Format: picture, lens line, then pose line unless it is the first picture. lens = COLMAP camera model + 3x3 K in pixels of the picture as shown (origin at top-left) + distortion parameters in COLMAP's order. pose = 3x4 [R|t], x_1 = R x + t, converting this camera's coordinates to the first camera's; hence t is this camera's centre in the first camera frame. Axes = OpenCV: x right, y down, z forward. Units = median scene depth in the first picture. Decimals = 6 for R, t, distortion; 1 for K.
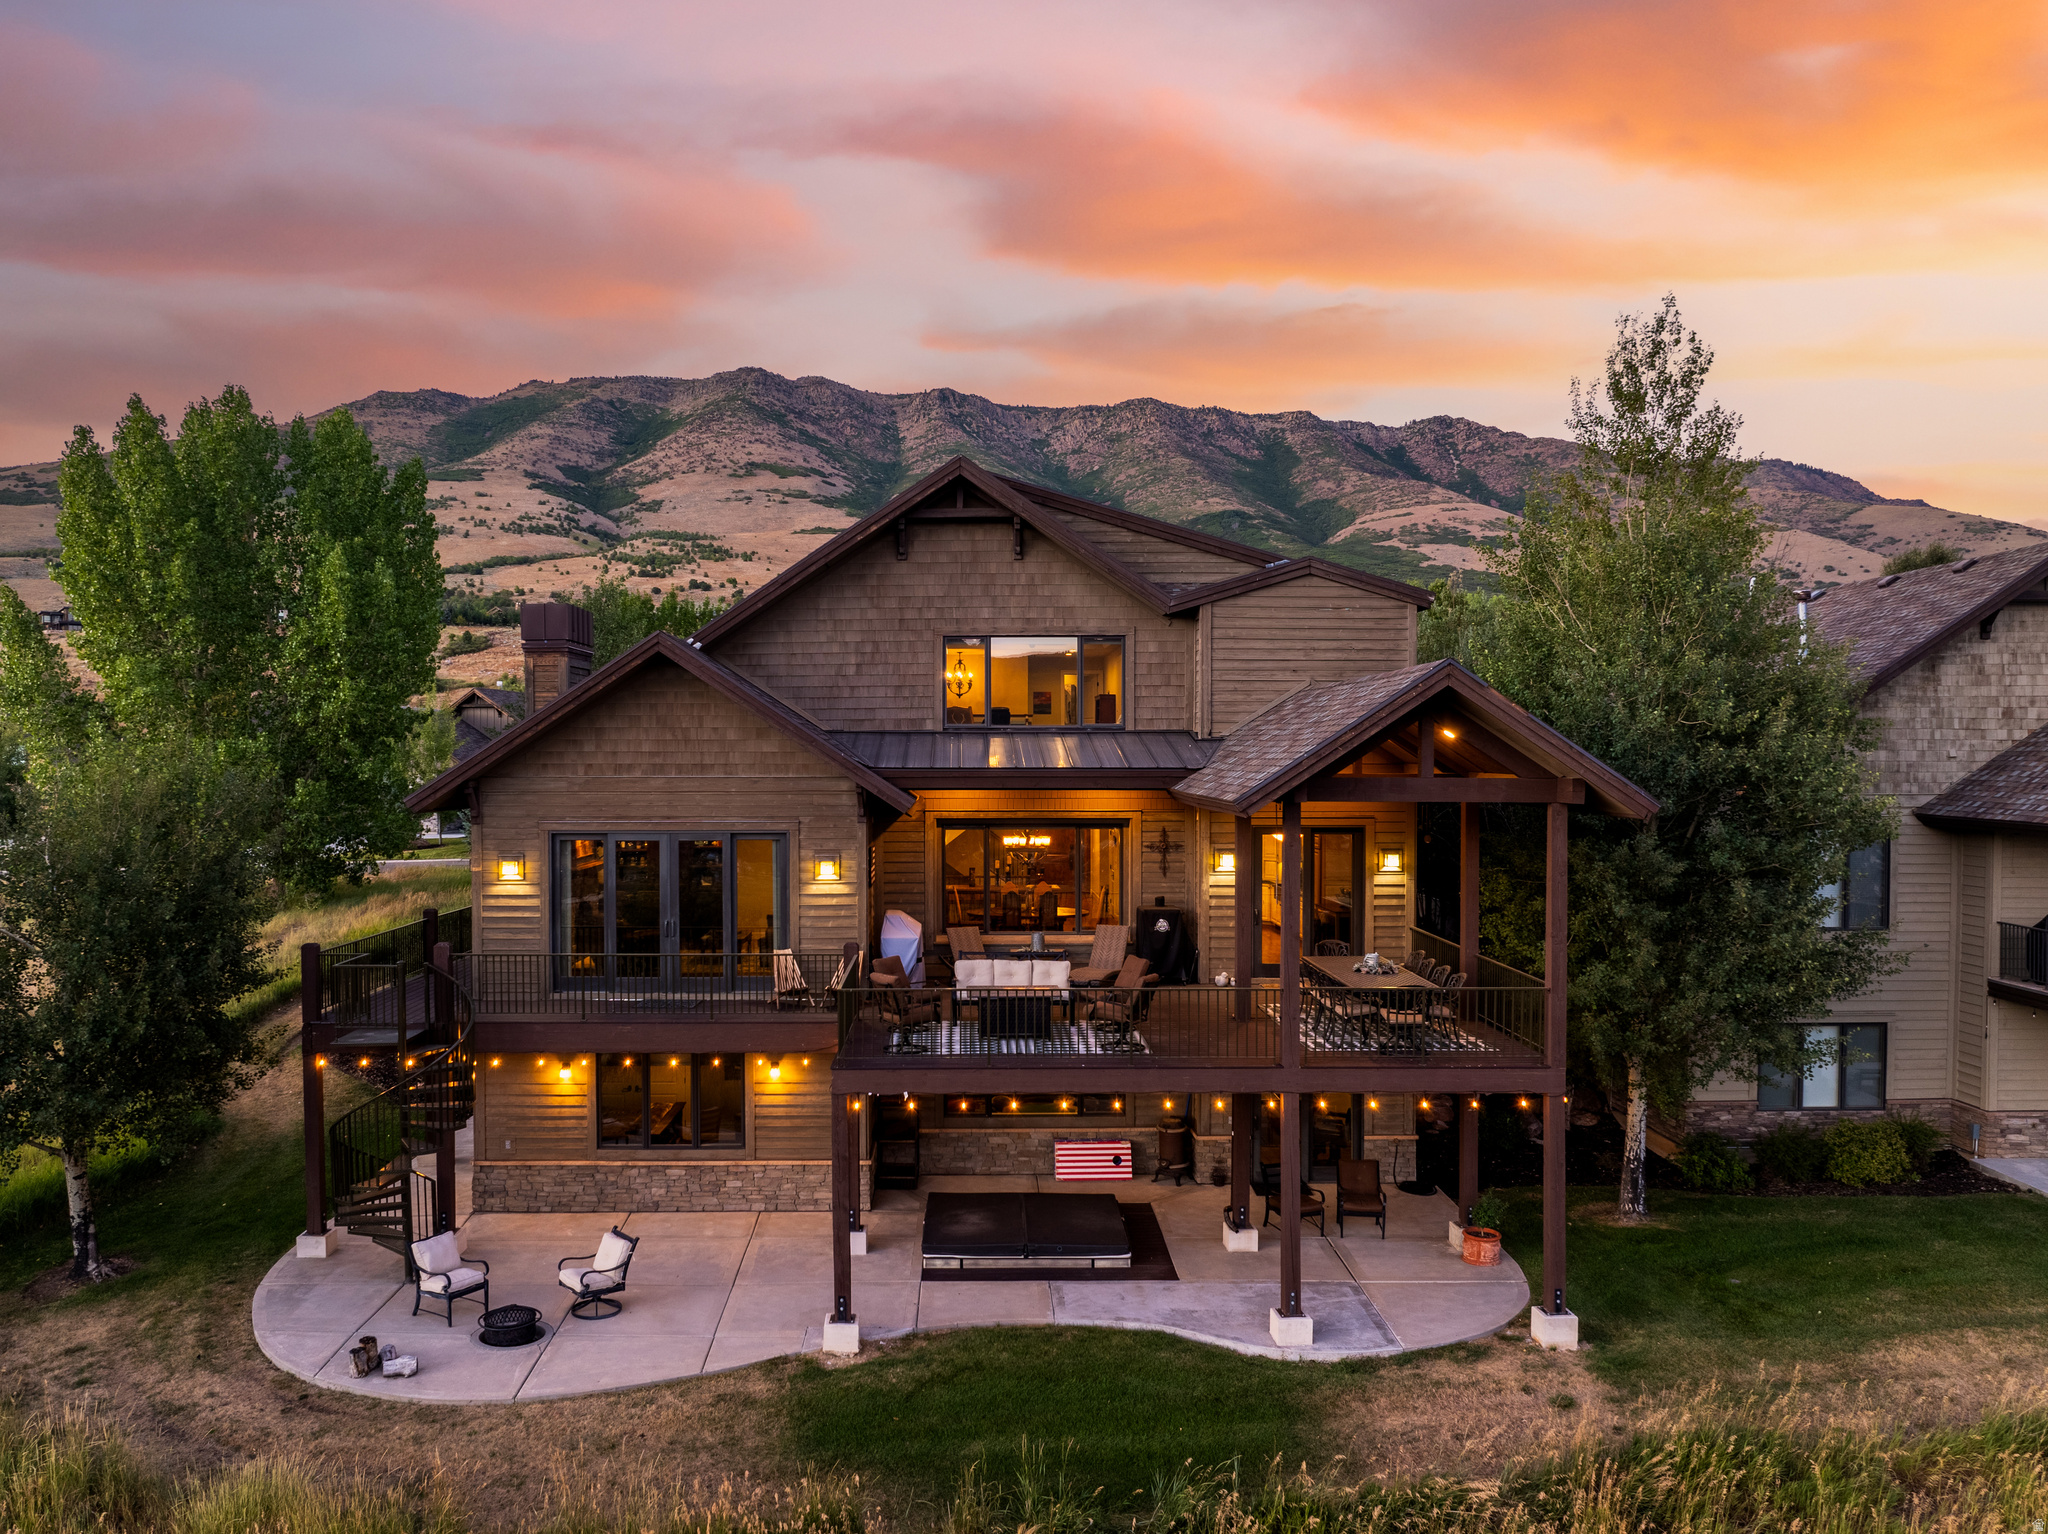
lens RADIAL K [[1518.6, 0, 967.3], [0, 1518.6, 798.8], [0, 0, 1]] dist [-0.034119, -0.004521]
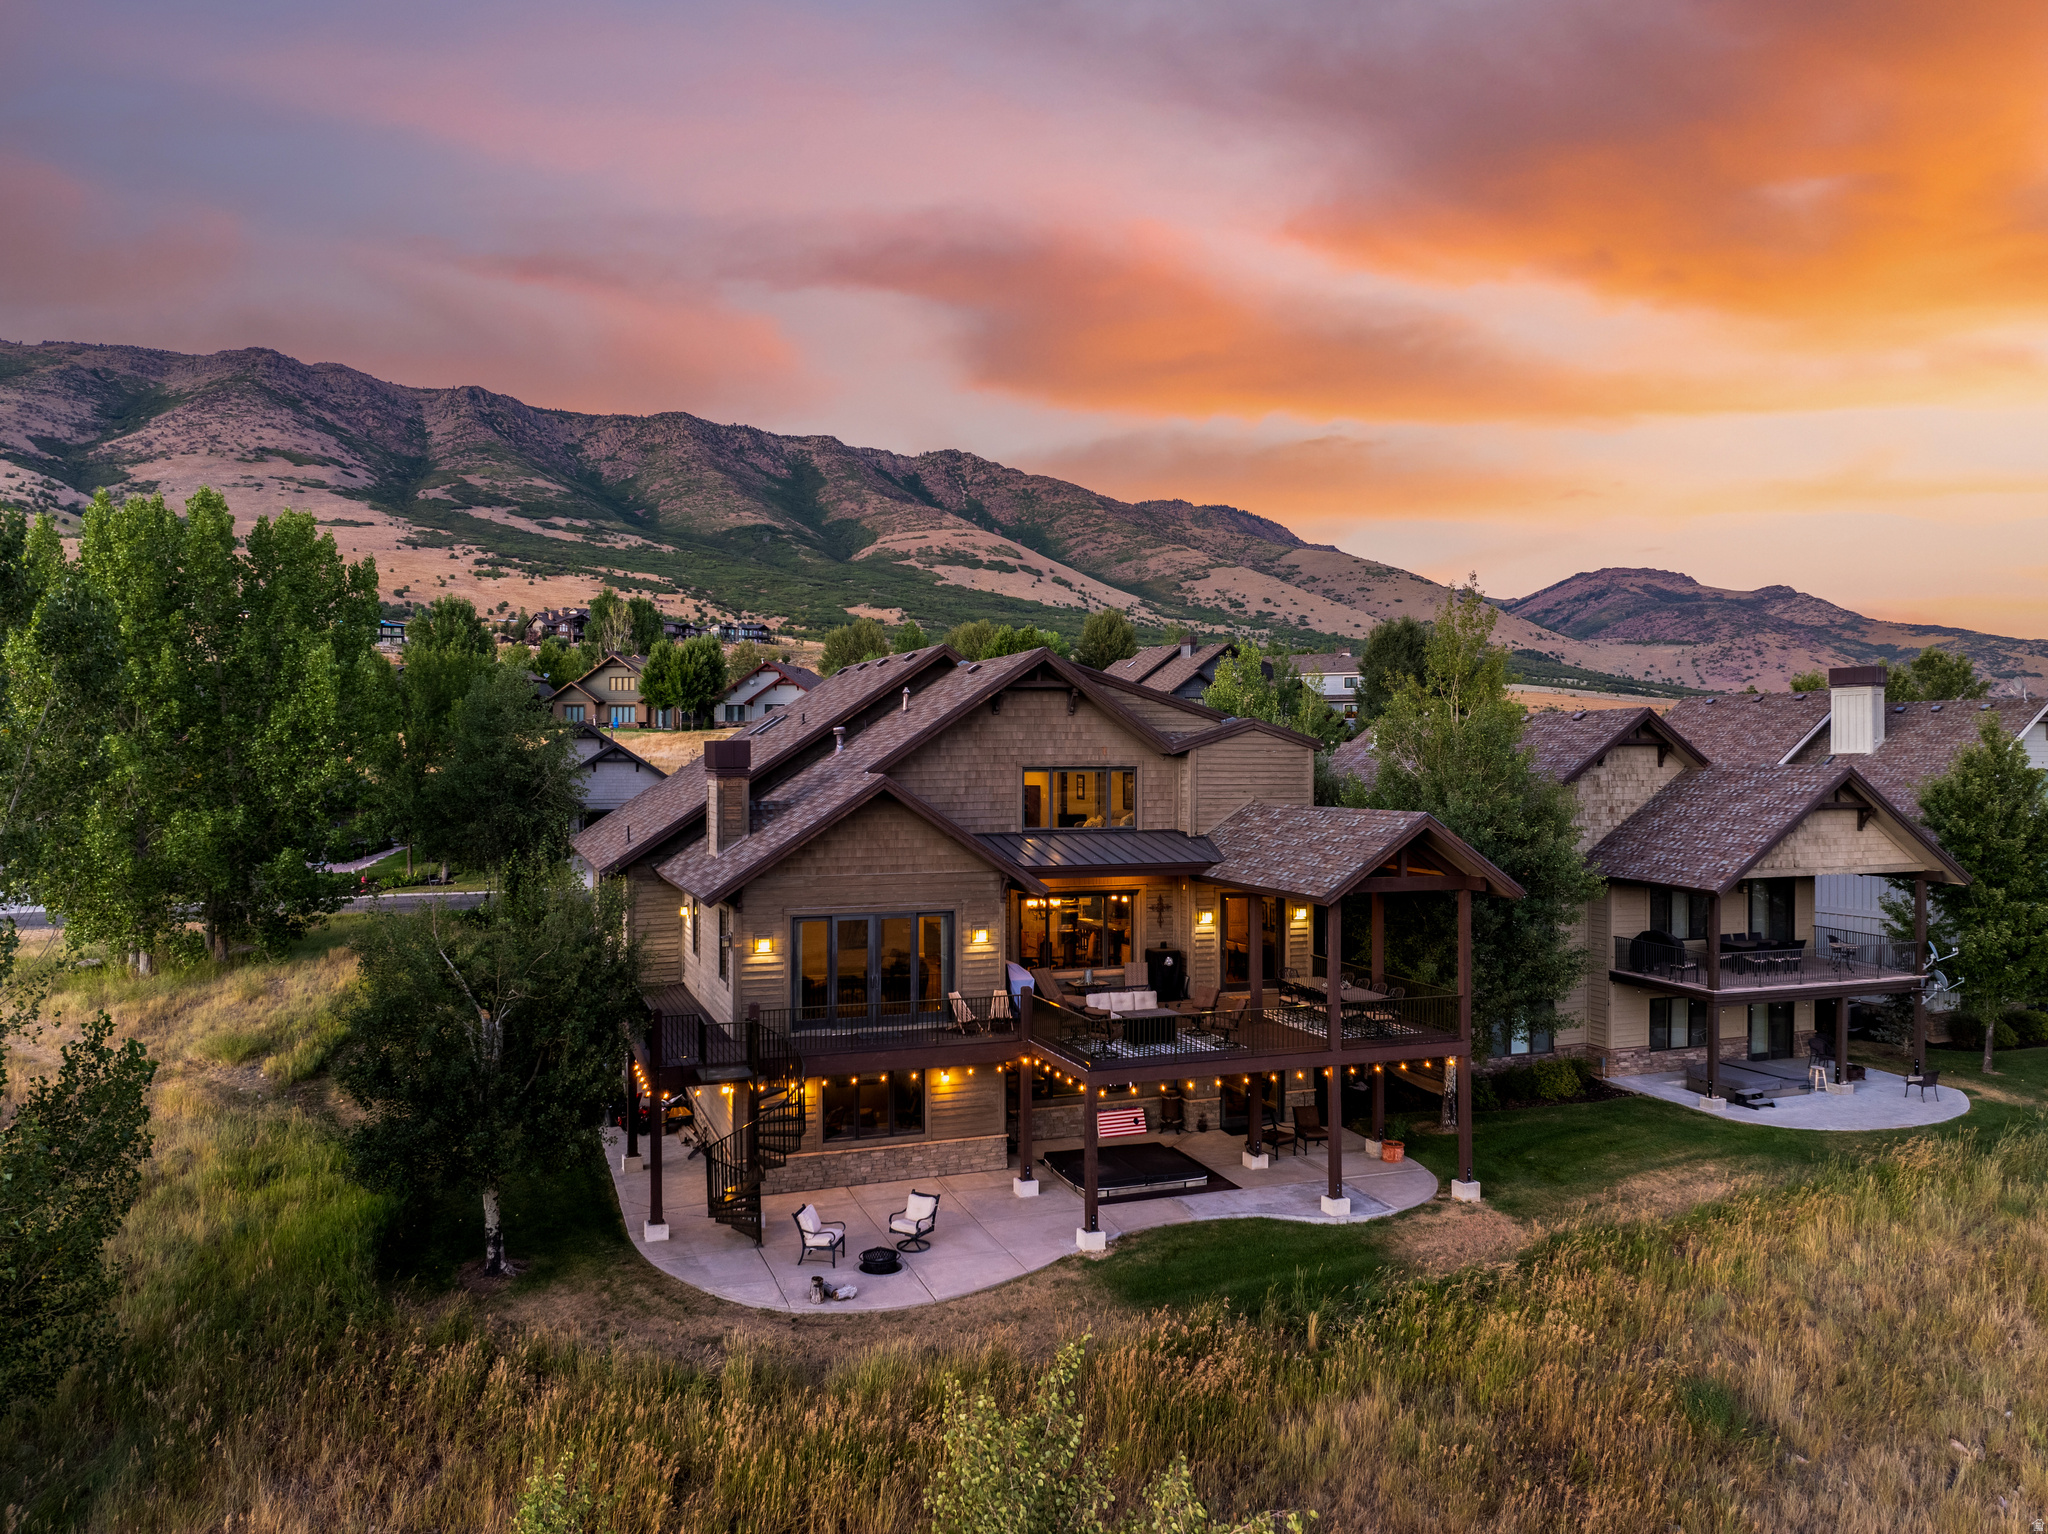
lens RADIAL K [[1433.4, 0, 1024.0], [0, 1433.4, 767.0], [0, 0, 1]] dist [-0.036039, -0.002546]
pose [[0.938401, 0.000633, 0.345548, -0.529370], [0.006445, 0.999792, -0.019336, -0.088193], [-0.345489, 0.020372, 0.938202, -0.305534]]
